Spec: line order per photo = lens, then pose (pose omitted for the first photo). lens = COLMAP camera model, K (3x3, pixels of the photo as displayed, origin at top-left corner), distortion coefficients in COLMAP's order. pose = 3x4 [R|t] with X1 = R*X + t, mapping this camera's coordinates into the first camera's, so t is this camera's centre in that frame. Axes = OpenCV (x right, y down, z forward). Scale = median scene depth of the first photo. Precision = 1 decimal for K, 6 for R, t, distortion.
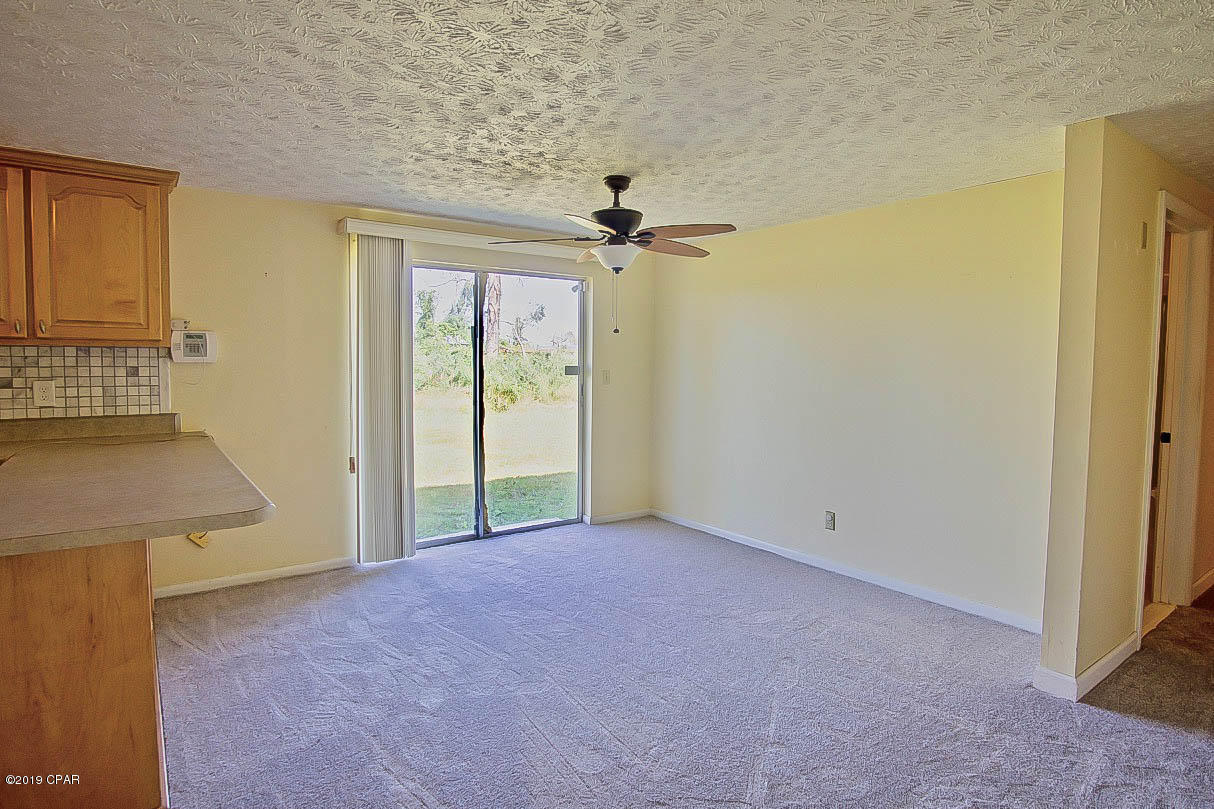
lens RADIAL K [[652.0, 0, 607.1], [0, 652.0, 395.3], [0, 0, 1]] dist [-0.037949, 0.012154]
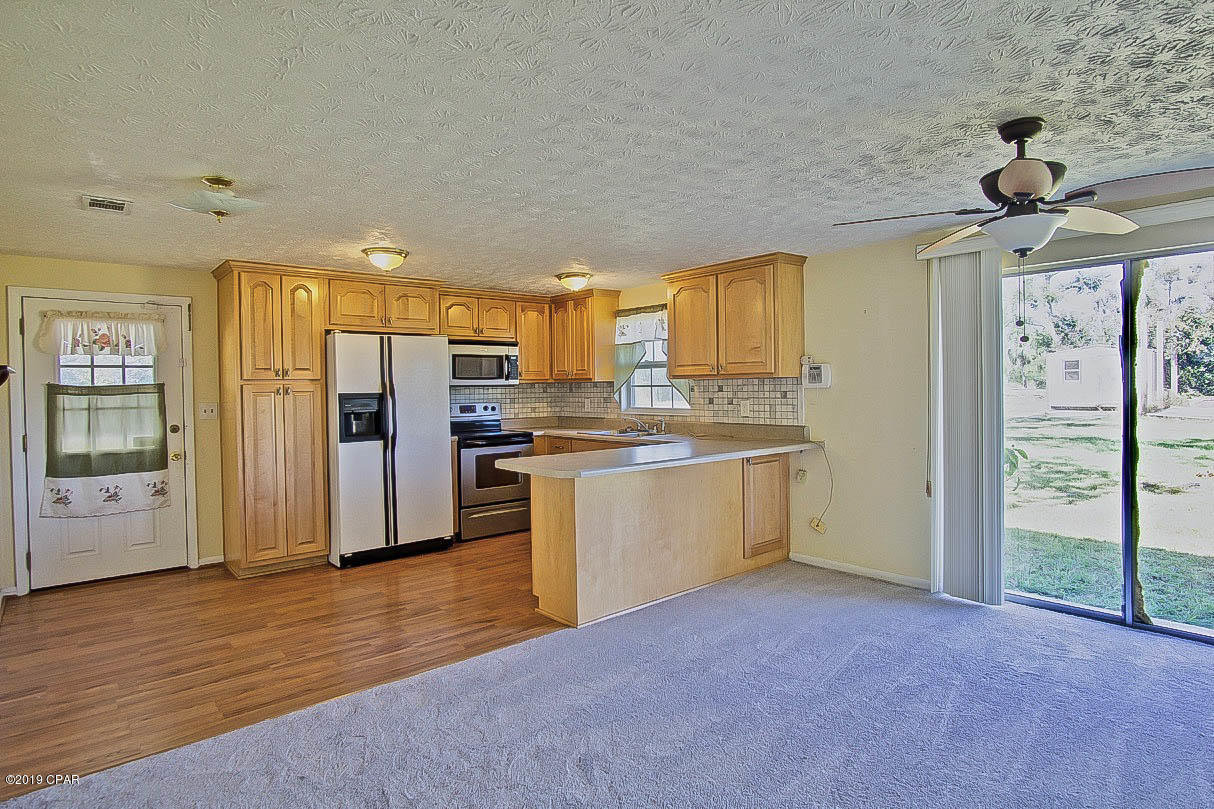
lens RADIAL K [[652.0, 0, 607.1], [0, 652.0, 395.3], [0, 0, 1]] dist [-0.037949, 0.012154]
pose [[0.071040, 0.002772, -0.997470, 0.658725], [-0.038604, 0.999255, 0.000028, -0.020260], [0.996726, 0.038504, 0.071094, 0.498244]]
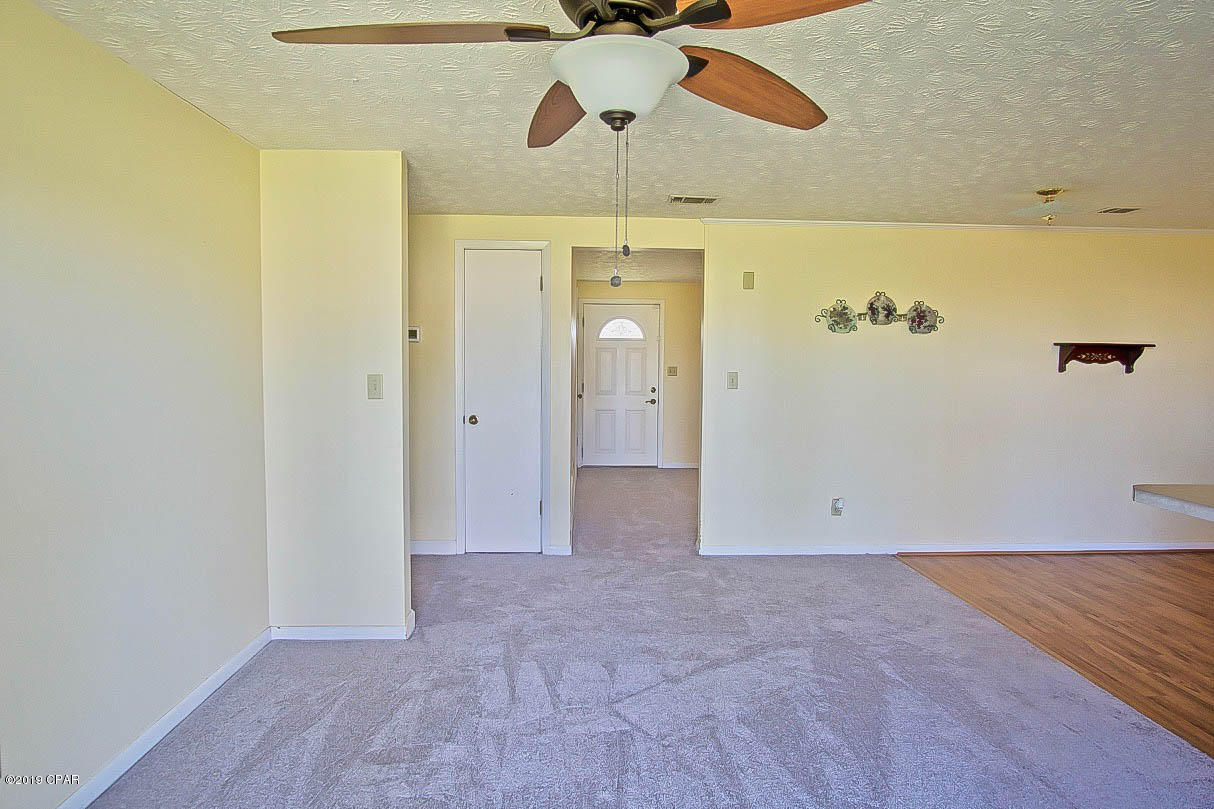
lens RADIAL K [[652.0, 0, 607.1], [0, 652.0, 395.3], [0, 0, 1]] dist [-0.037949, 0.012154]
pose [[-0.828623, -0.046114, 0.557904, -0.191799], [0.015367, 0.994352, 0.105012, -0.072026], [-0.559595, 0.095588, -0.823235, 1.299224]]
